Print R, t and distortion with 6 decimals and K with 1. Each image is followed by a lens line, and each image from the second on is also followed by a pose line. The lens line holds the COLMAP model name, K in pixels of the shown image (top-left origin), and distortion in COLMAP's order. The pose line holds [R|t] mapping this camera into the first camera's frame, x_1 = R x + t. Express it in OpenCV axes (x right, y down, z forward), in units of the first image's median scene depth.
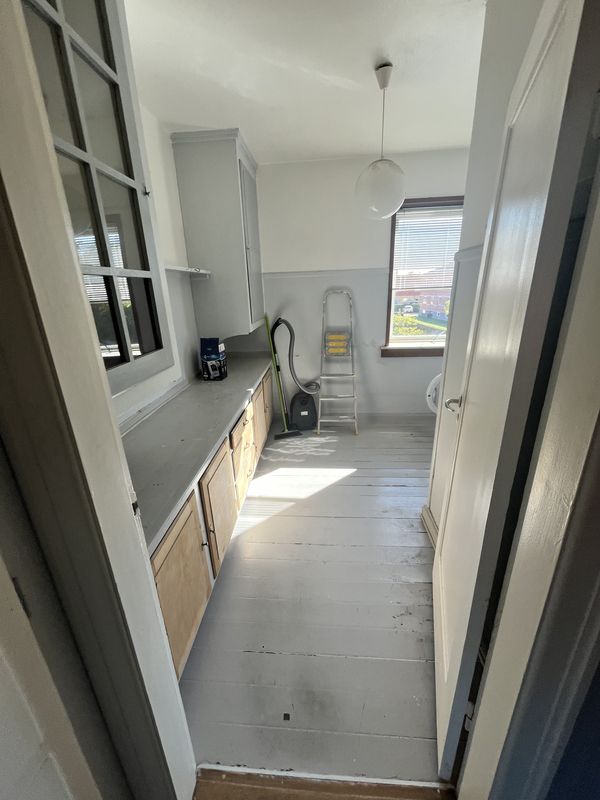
lens RADIAL K [[322.6, 0, 298.9], [0, 322.6, 399.6], [0, 0, 1]] dist [-0.004928, 0.000152]
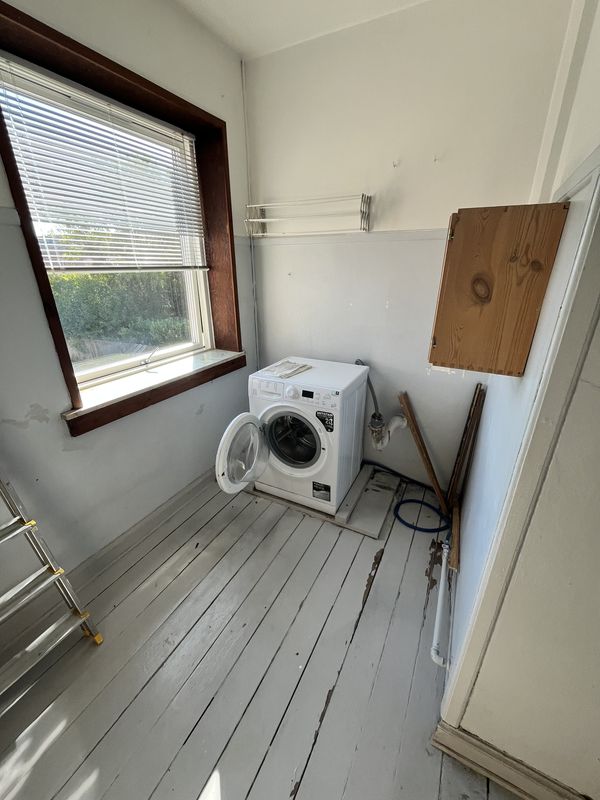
lens RADIAL K [[322.6, 0, 301.6], [0, 322.6, 397.8], [0, 0, 1]] dist [-0.004928, 0.000152]
pose [[0.394409, -0.314143, 0.863571, 0.031025], [0.283471, 0.935515, 0.210847, -0.183740], [-0.874120, 0.161637, 0.458026, 0.553000]]
